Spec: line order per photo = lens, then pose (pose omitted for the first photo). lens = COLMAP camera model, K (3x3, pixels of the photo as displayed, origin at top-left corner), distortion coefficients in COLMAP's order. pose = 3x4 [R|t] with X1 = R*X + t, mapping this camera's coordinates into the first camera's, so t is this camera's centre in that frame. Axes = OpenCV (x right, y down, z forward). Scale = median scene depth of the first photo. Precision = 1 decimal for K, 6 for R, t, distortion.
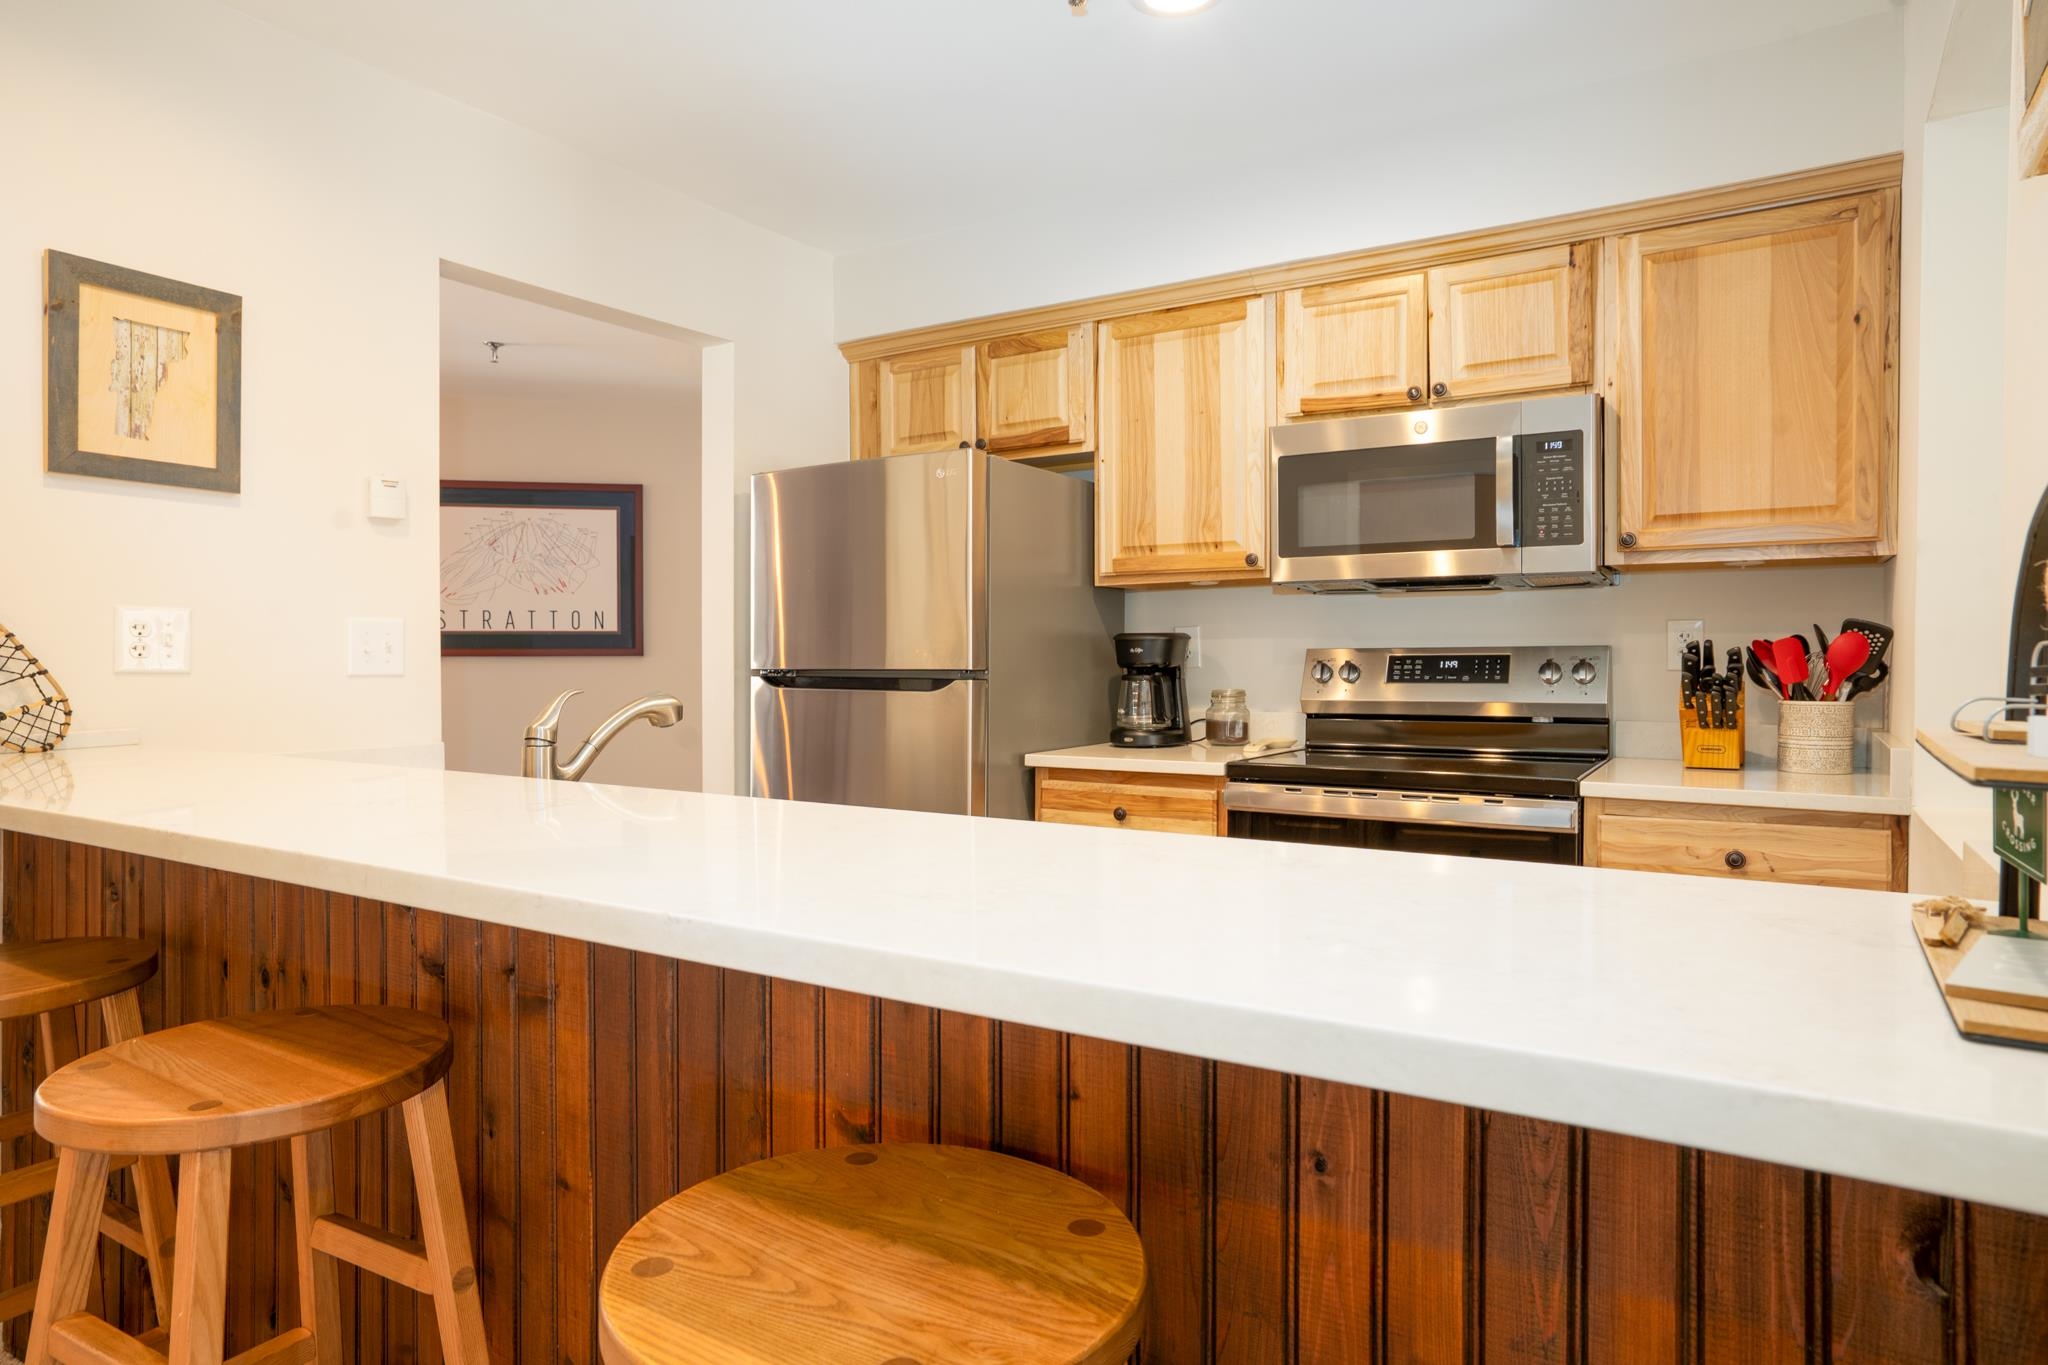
lens RADIAL K [[1249.6, 0, 1070.1], [0, 1249.6, 669.4], [0, 0, 1]] dist [-0.008449, 0.010055]
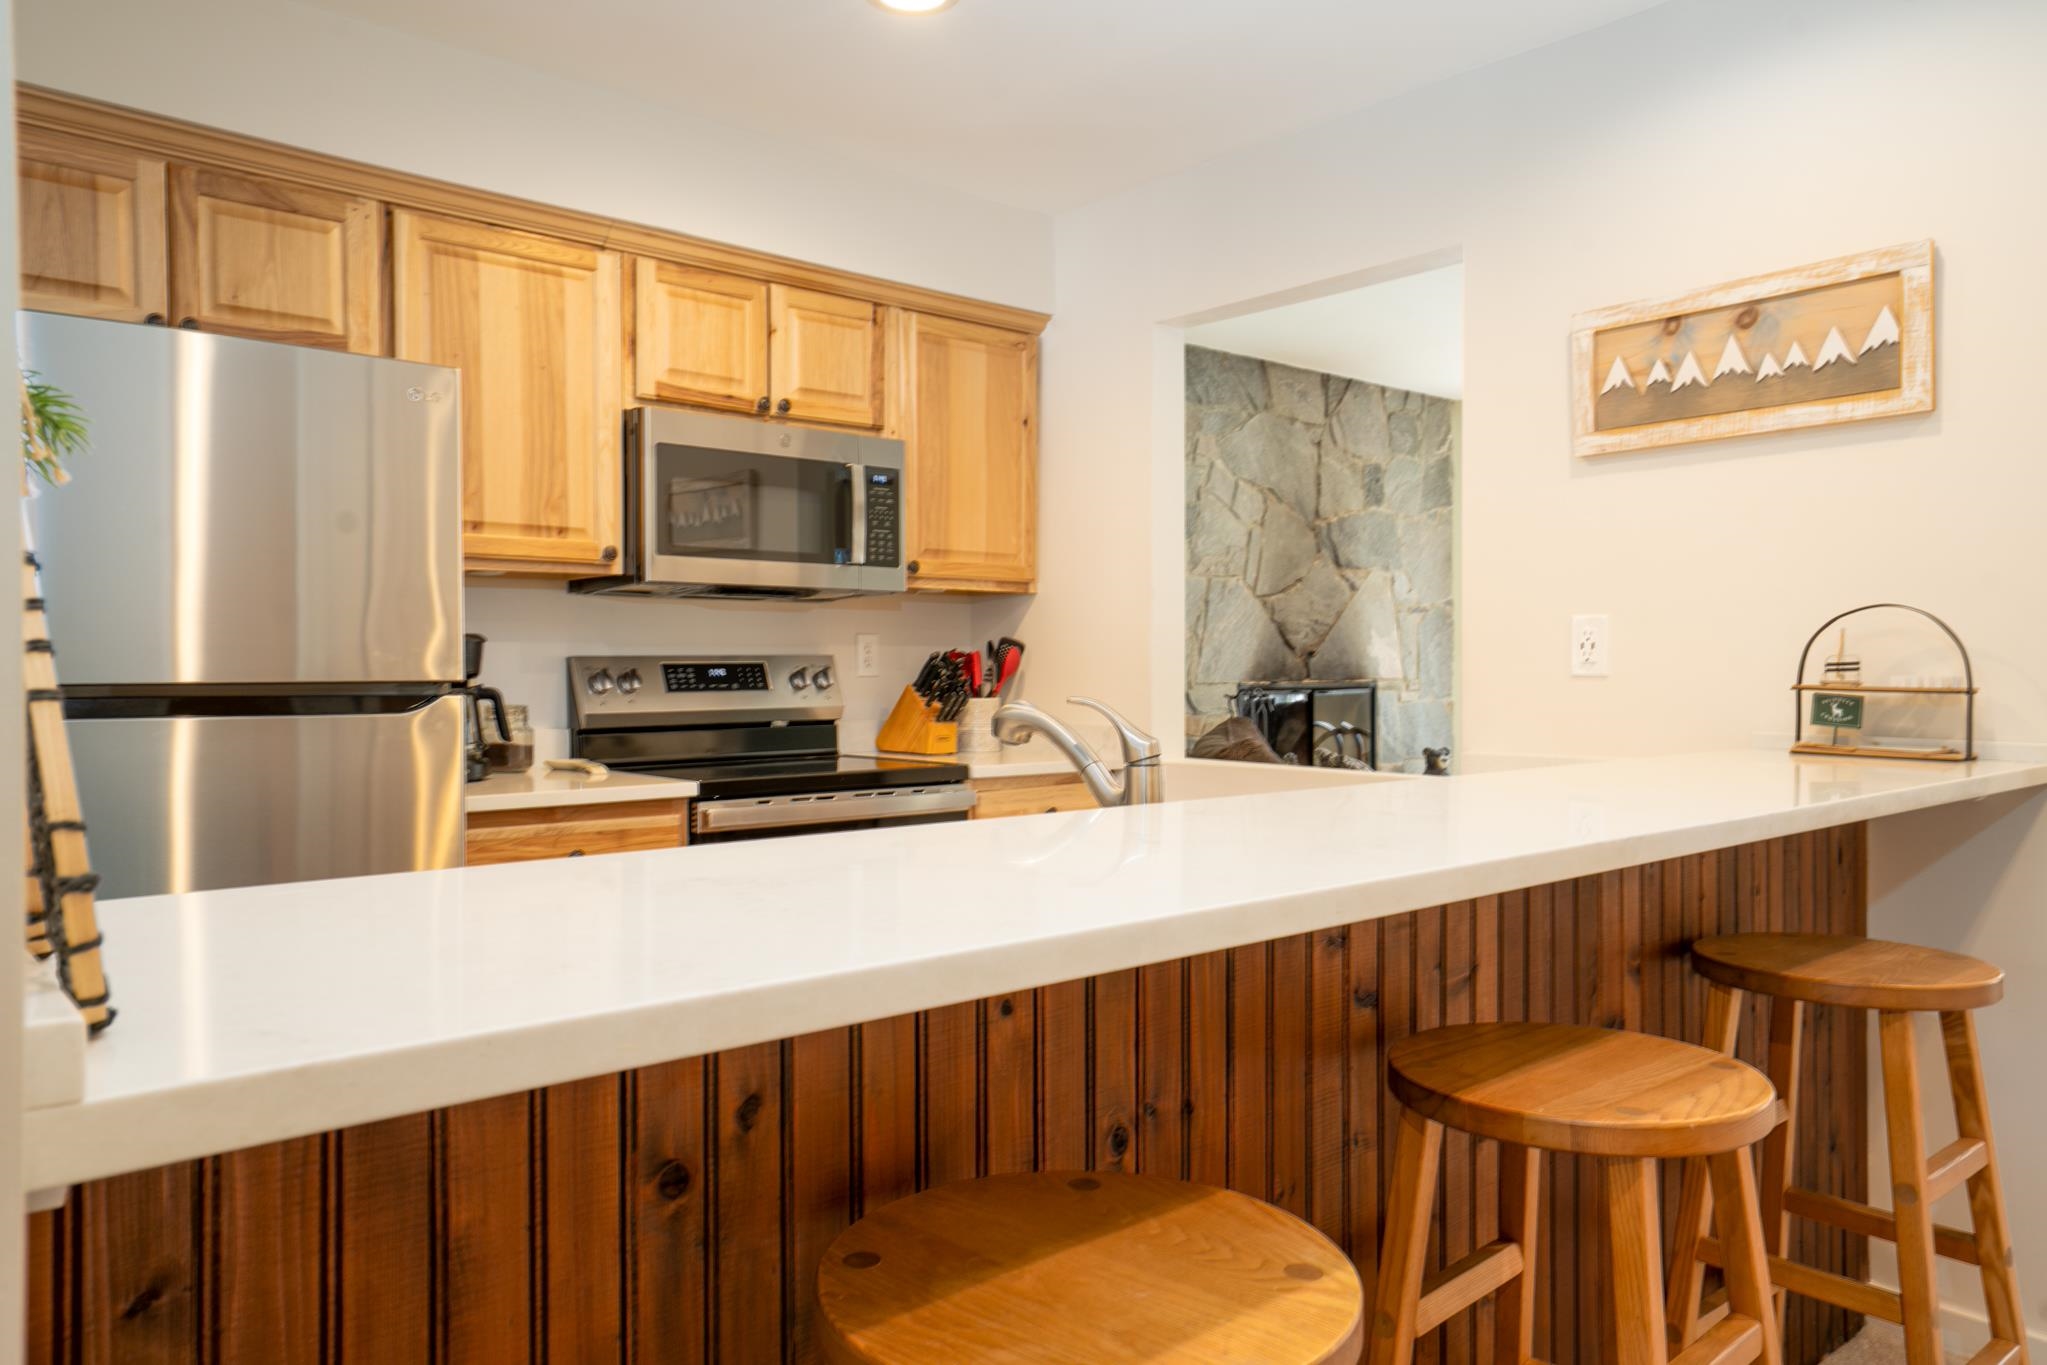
lens RADIAL K [[1442.3, 0, 1032.2], [0, 1442.3, 697.5], [0, 0, 1]] dist [0.003109, 0.007146]
pose [[0.284466, -0.018736, 0.958503, -0.840995], [0.009778, 0.999814, 0.016641, -0.000908], [-0.958636, 0.004638, 0.284596, 0.493977]]
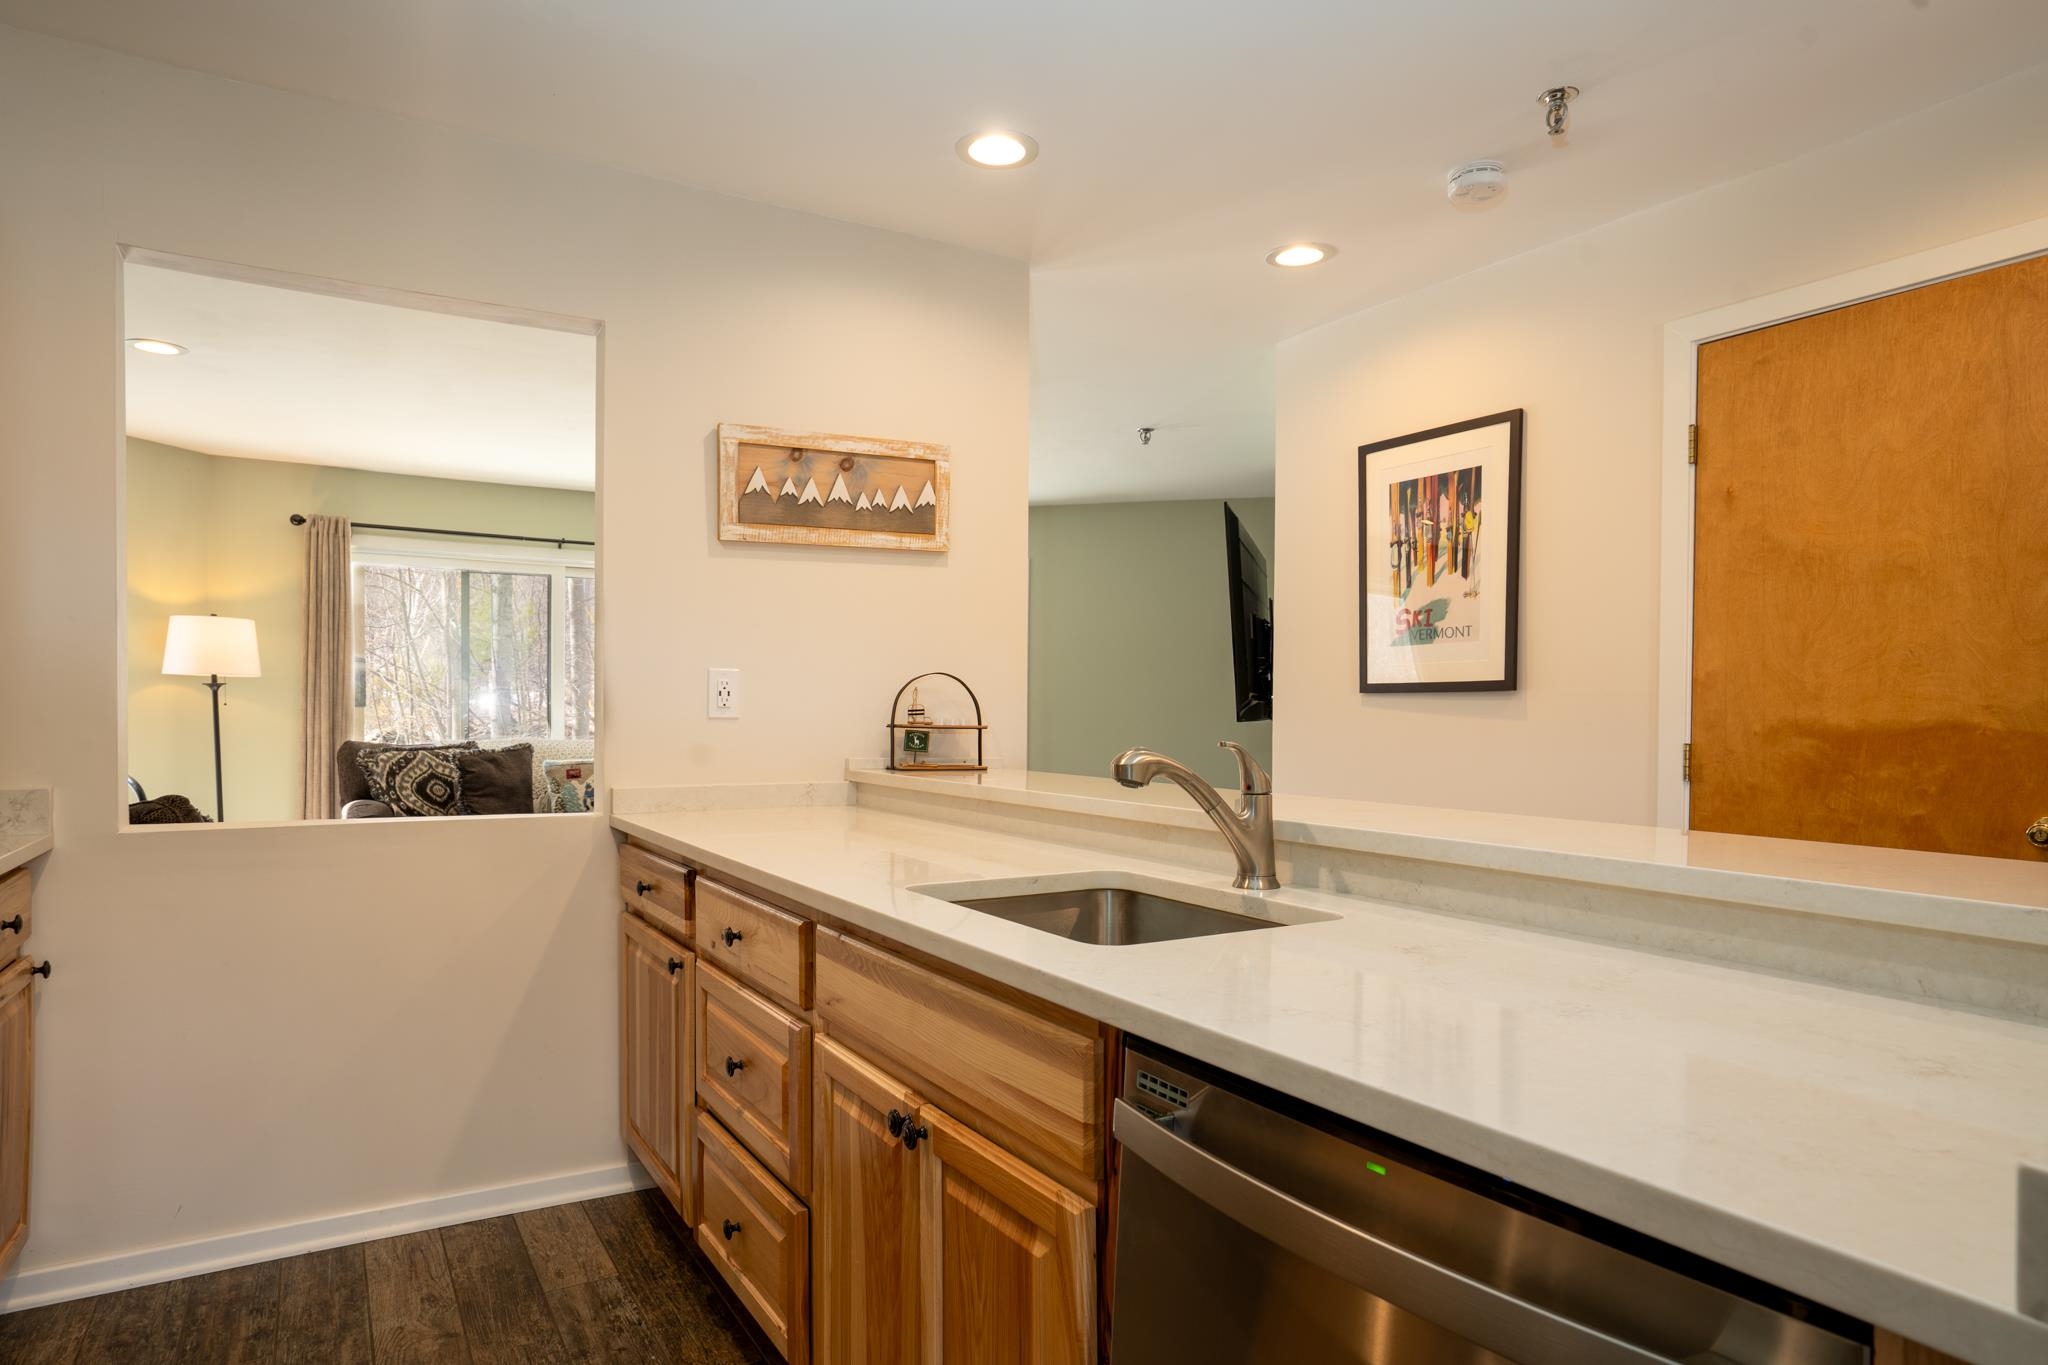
lens RADIAL K [[1249.6, 0, 1023.2], [0, 1249.6, 697.8], [0, 0, 1]] dist [-0.008449, 0.010055]
pose [[-0.882954, -0.003161, 0.469448, -0.482771], [0.000095, 0.999976, 0.006911, -0.021512], [-0.469459, 0.006146, -0.882933, 1.248705]]
